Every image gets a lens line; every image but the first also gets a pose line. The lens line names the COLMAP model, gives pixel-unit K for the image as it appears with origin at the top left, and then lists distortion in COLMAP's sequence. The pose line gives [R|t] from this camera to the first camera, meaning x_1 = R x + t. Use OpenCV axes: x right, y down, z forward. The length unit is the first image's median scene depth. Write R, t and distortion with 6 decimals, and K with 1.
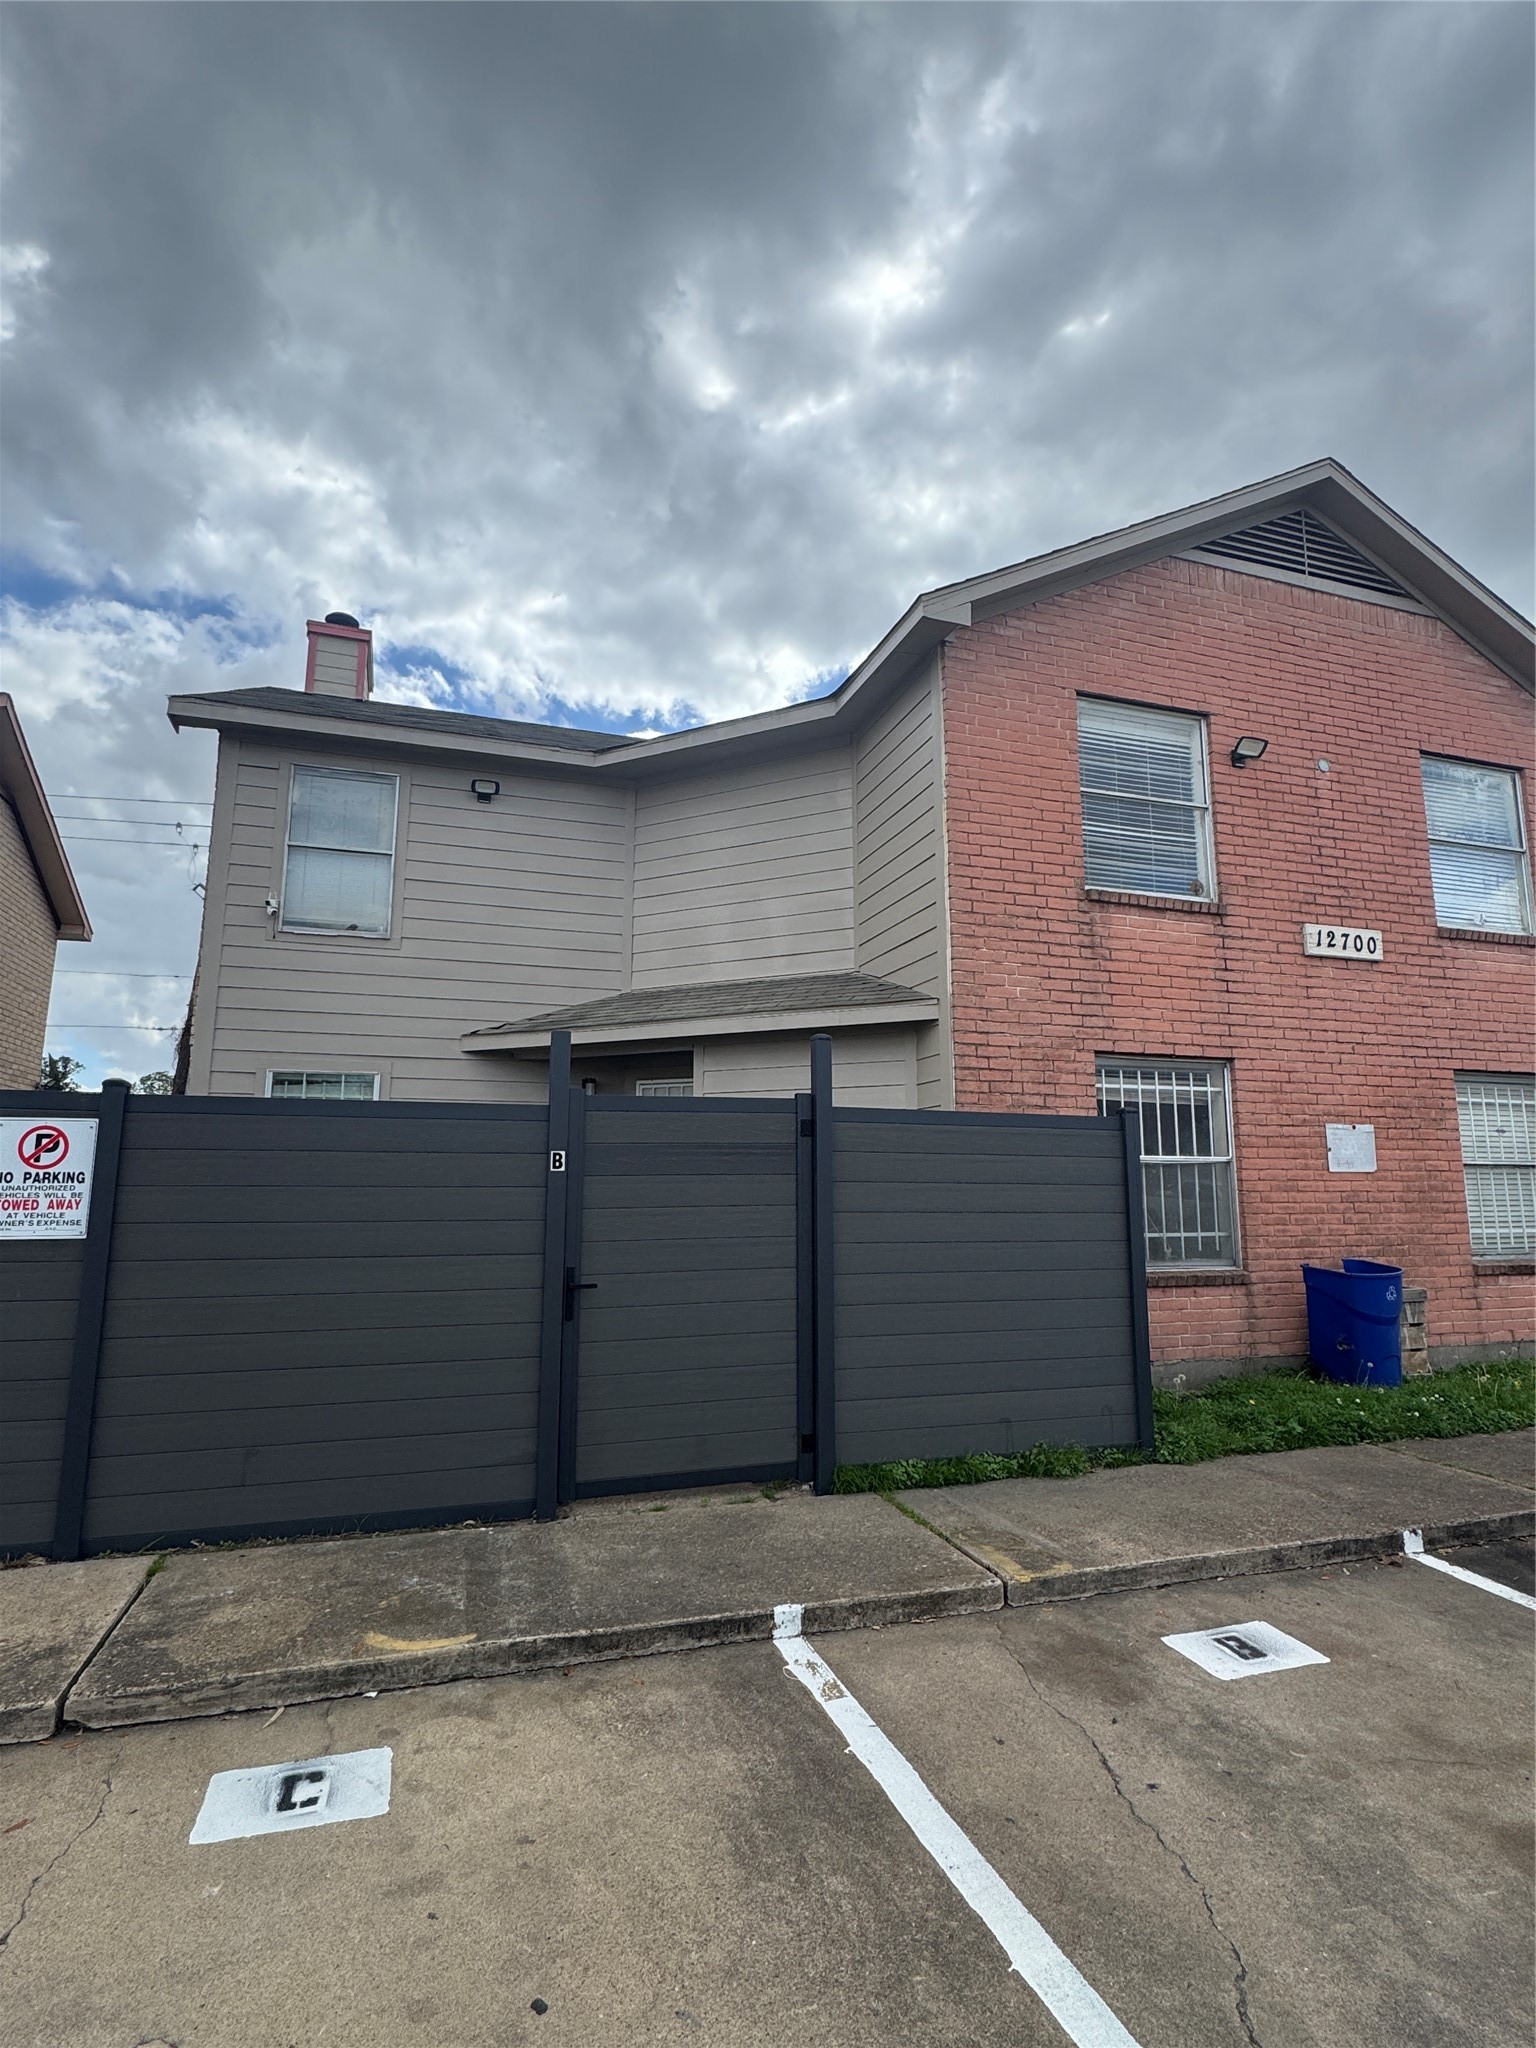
lens RADIAL K [[1009.4, 0, 760.1], [0, 1009.4, 1029.2], [0, 0, 1]] dist [-0.045310, 0.002346]
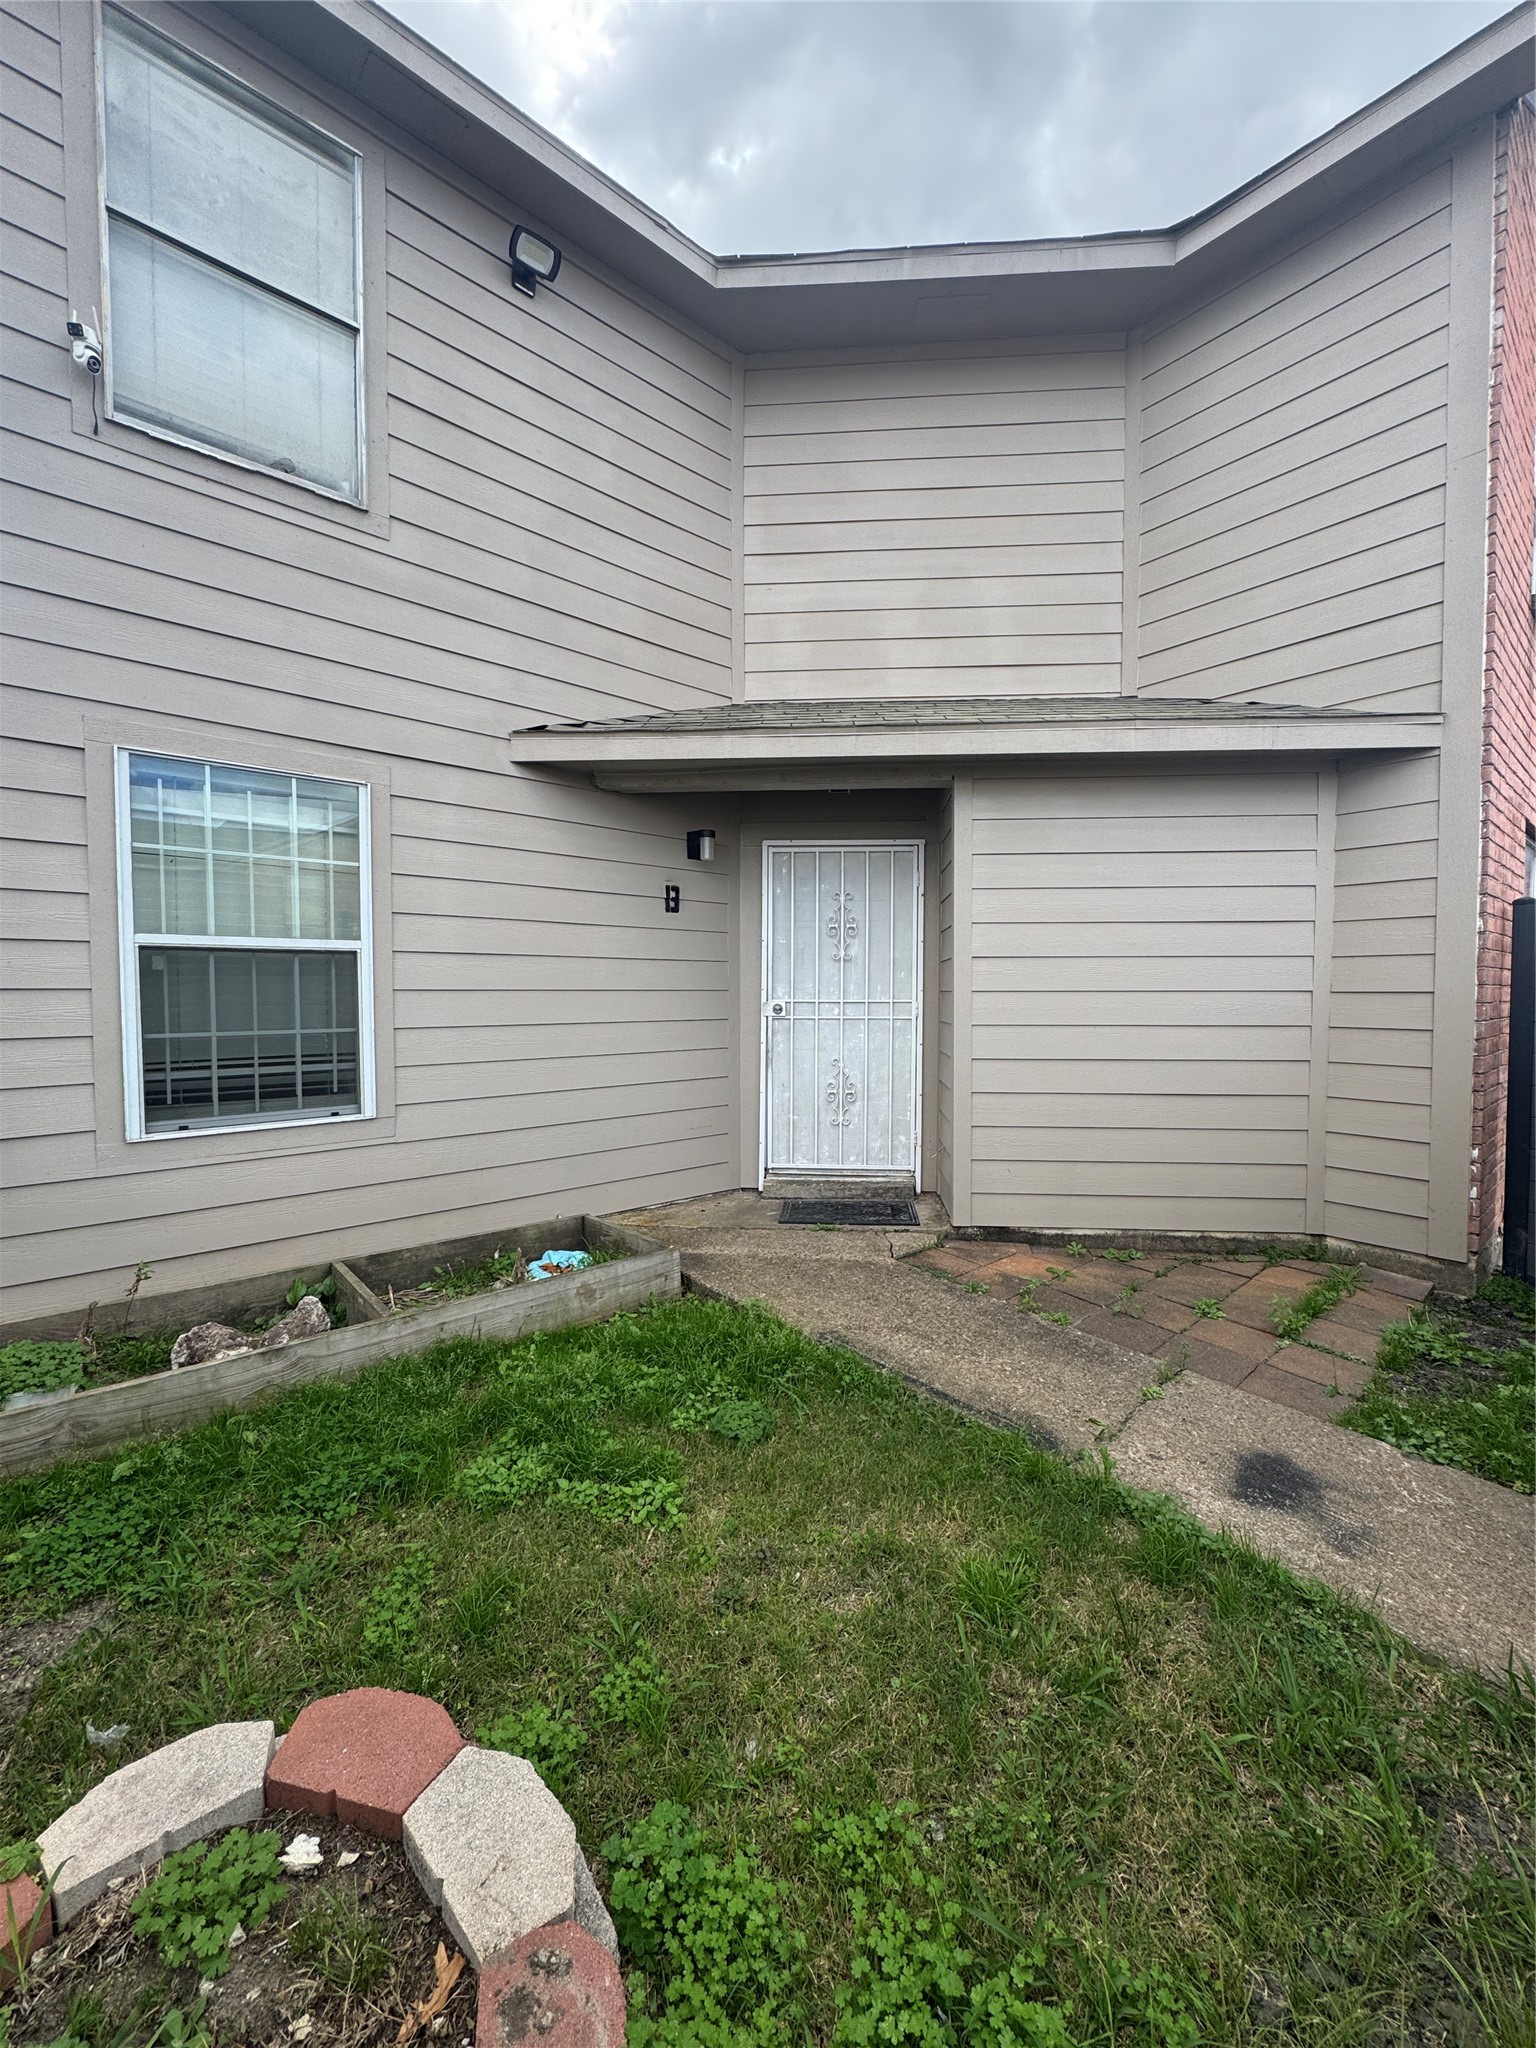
lens RADIAL K [[809.7, 0, 739.6], [0, 809.7, 1024.8], [0, 0, 1]] dist [-0.009504, 0.000366]
pose [[0.921535, -0.019628, 0.387800, -0.420181], [-0.054986, 0.982061, 0.180370, 0.091483], [-0.384383, -0.187541, 0.903924, 0.607951]]
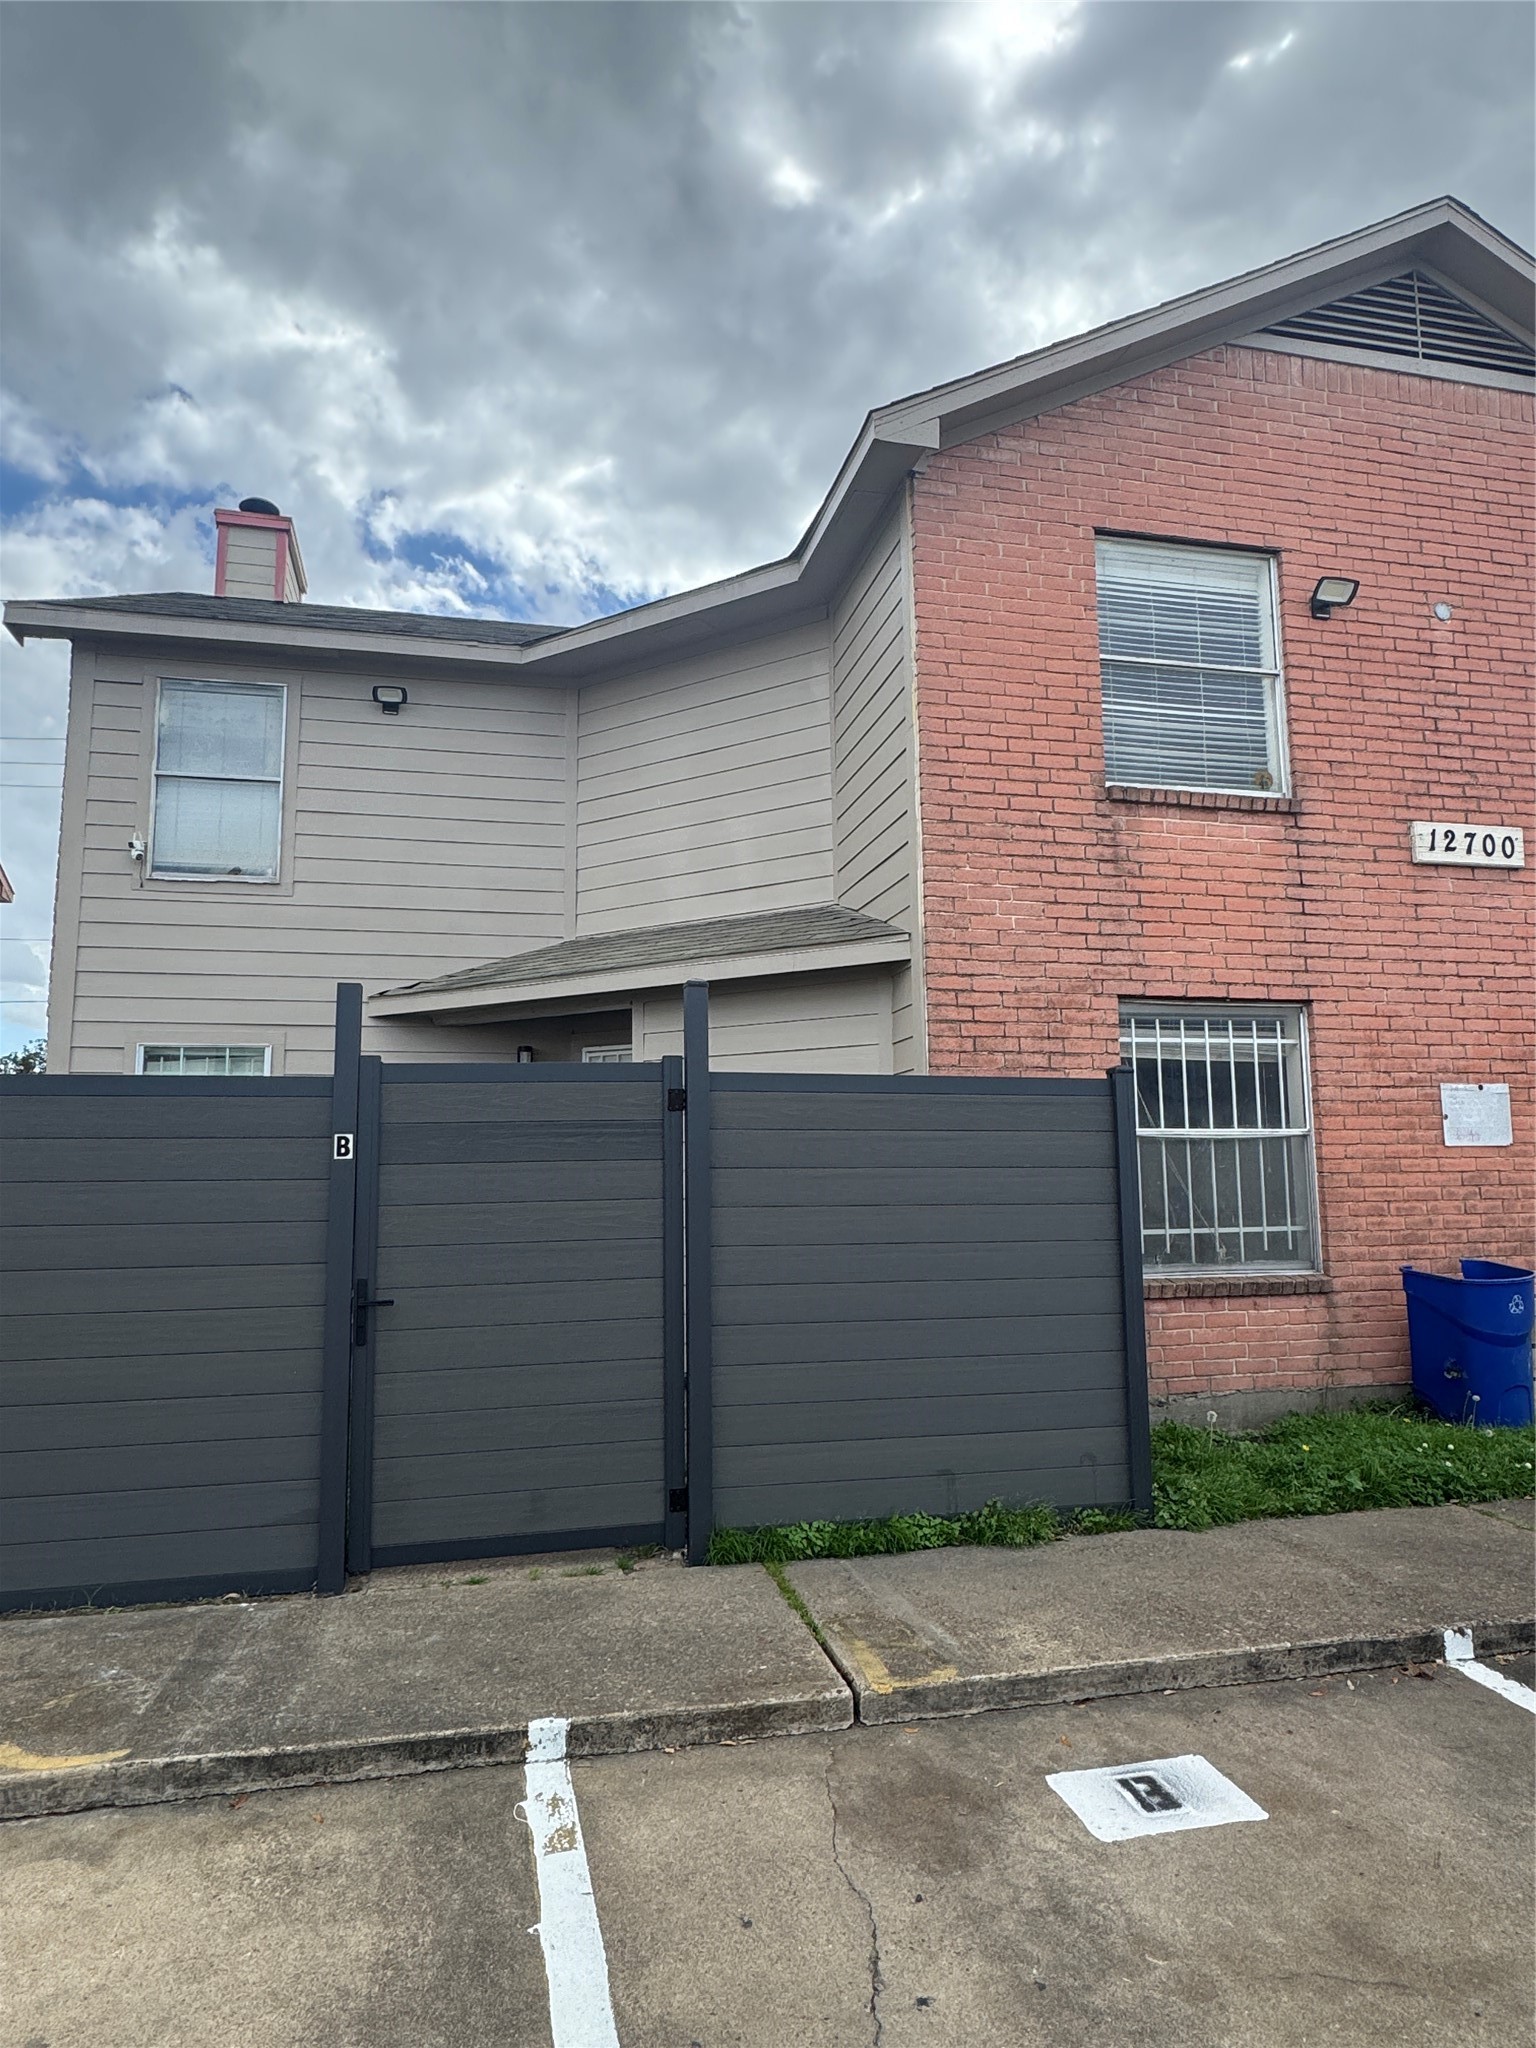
lens RADIAL K [[1200.3, 0, 783.3], [0, 1200.3, 1026.4], [0, 0, 1]] dist [-0.034405, -0.000747]
pose [[0.996632, -0.024880, -0.078143, 0.140425], [0.027997, 0.998845, 0.039050, 0.001945], [0.077081, -0.041106, 0.996177, 0.051766]]
